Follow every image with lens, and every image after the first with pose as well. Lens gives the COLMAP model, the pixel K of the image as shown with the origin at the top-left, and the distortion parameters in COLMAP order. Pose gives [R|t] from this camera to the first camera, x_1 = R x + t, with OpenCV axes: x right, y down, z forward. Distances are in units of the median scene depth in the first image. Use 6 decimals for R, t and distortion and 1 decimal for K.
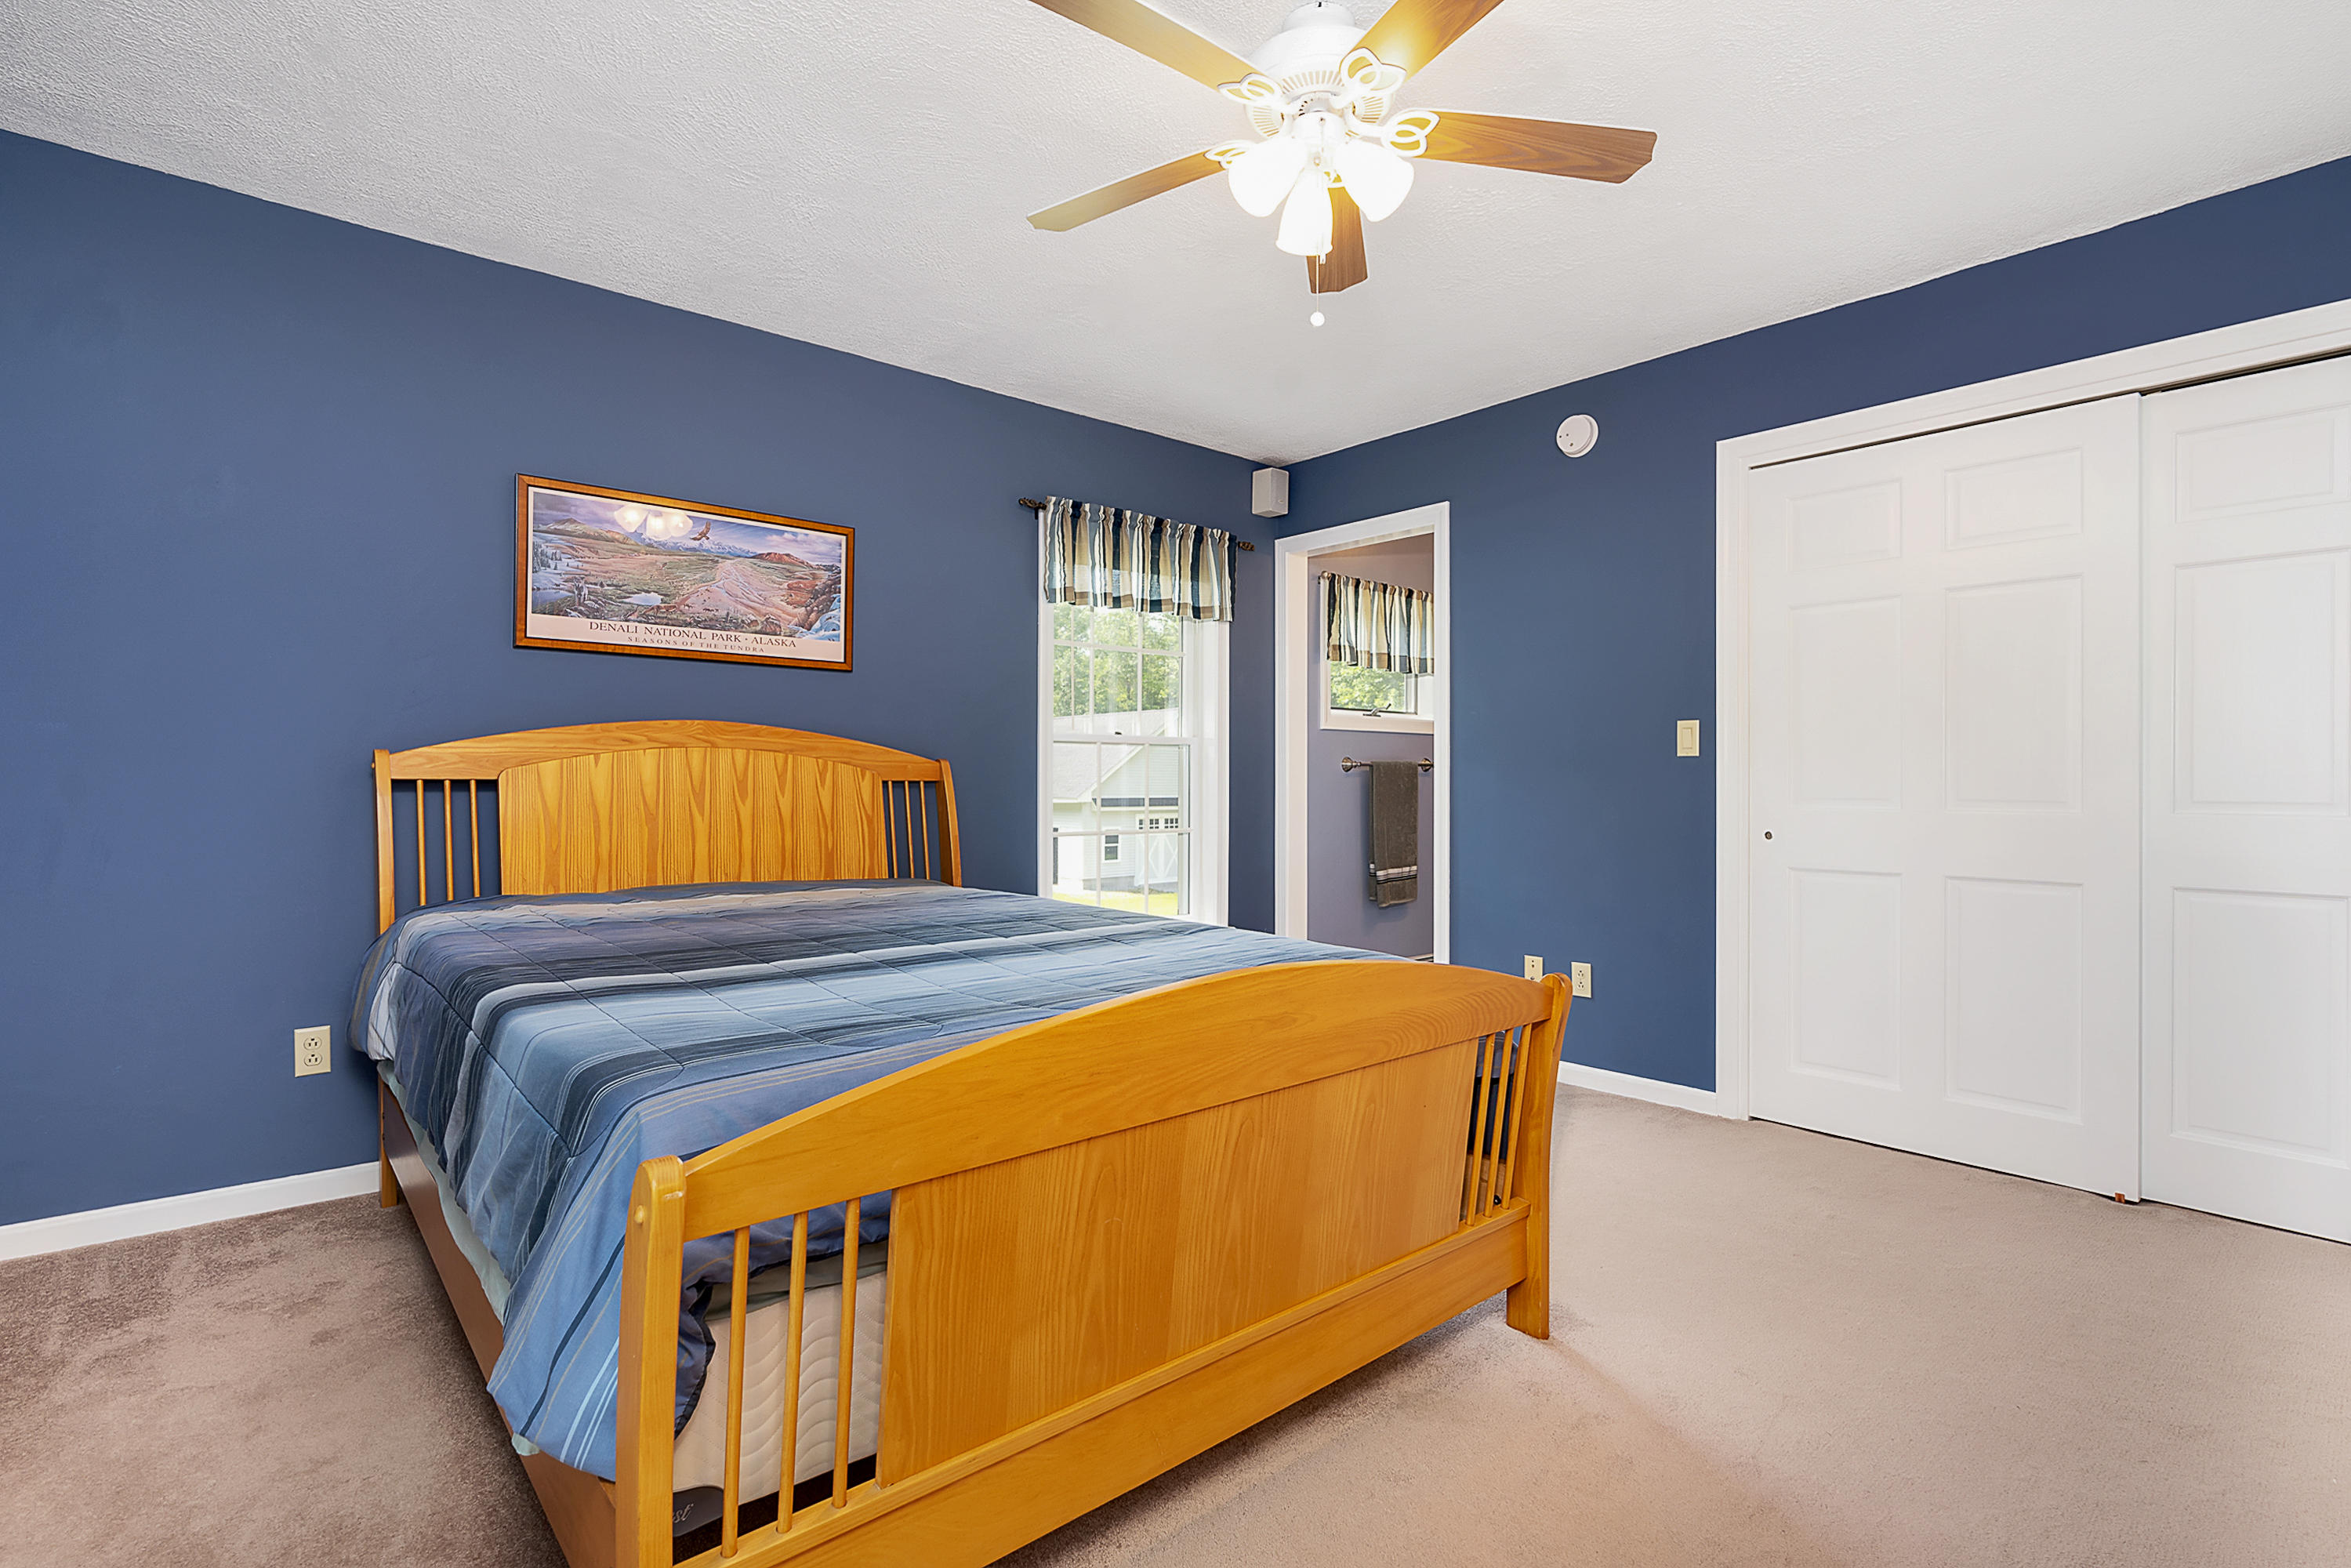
lens RADIAL K [[1099.2, 0, 1175.5], [0, 1099.2, 784.0], [0, 0, 1]] dist [-0.000872, -0.000028]
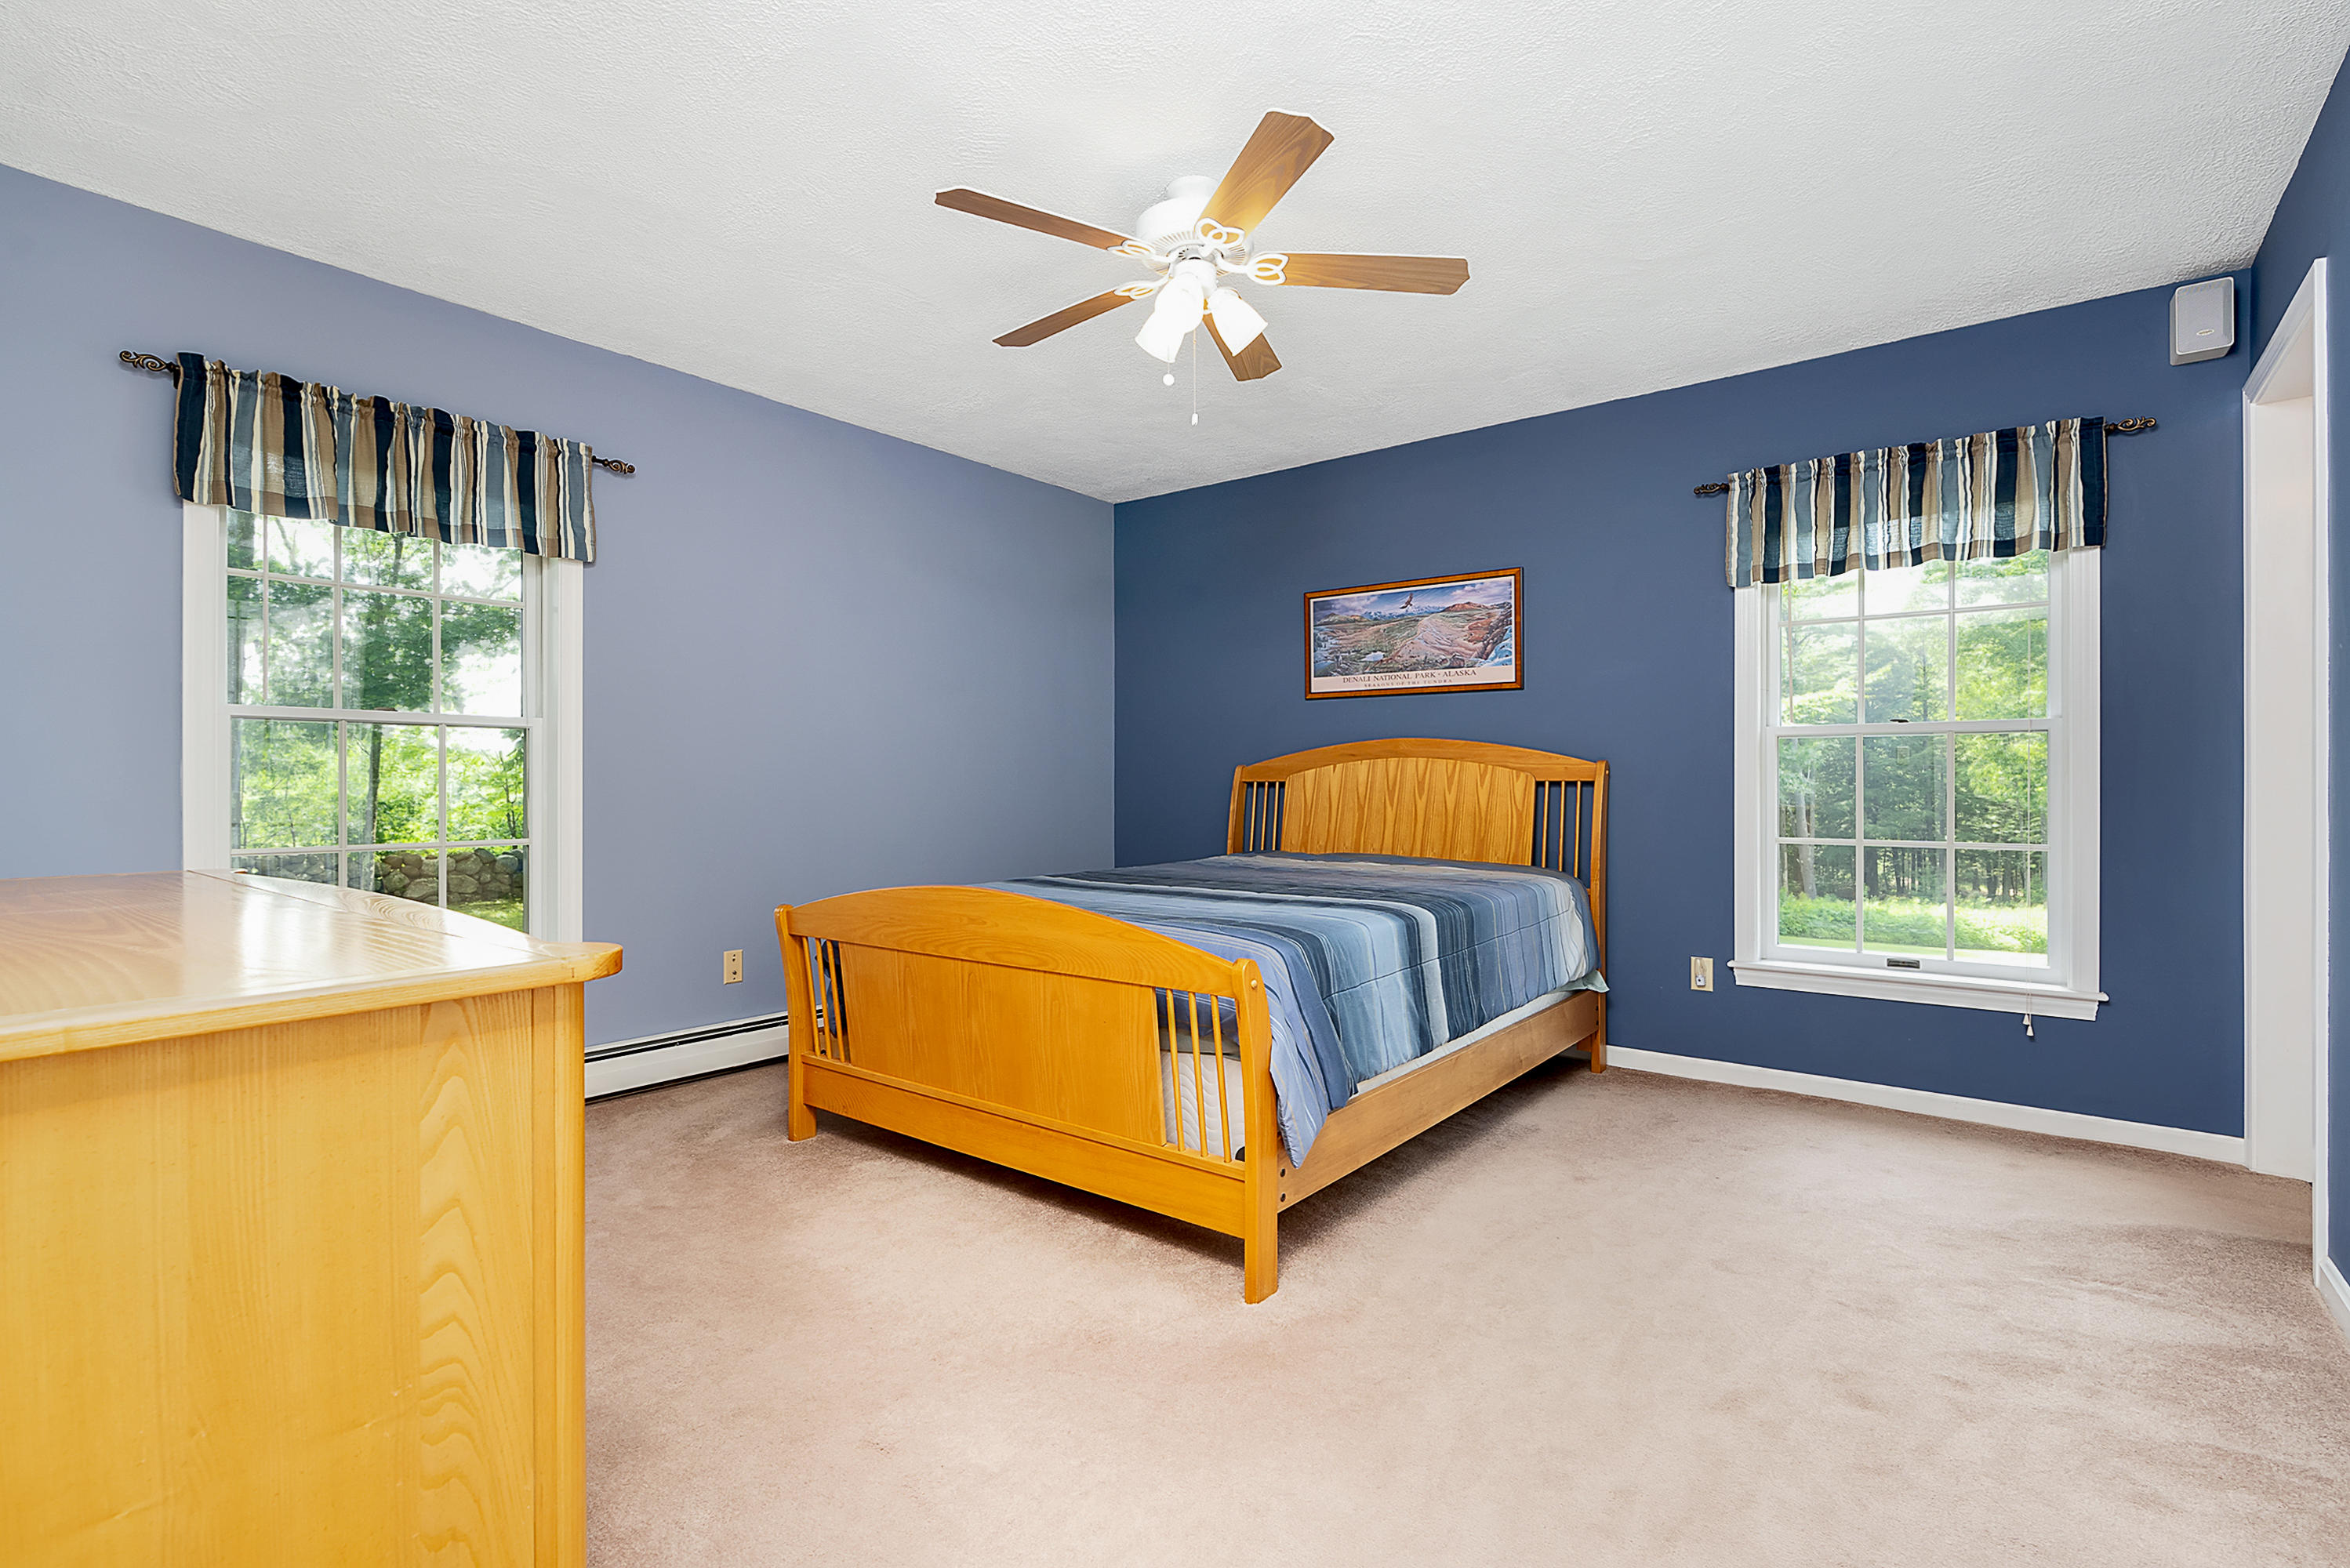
lens RADIAL K [[1087.7, 0, 1175.0], [0, 1087.7, 784.0], [0, 0, 1]] dist [0.001042, 0.000536]
pose [[0.203705, 0.001954, -0.979030, 0.826734], [0.000874, 0.999997, 0.002178, -0.003108], [0.979032, -0.001299, 0.203702, 0.425492]]
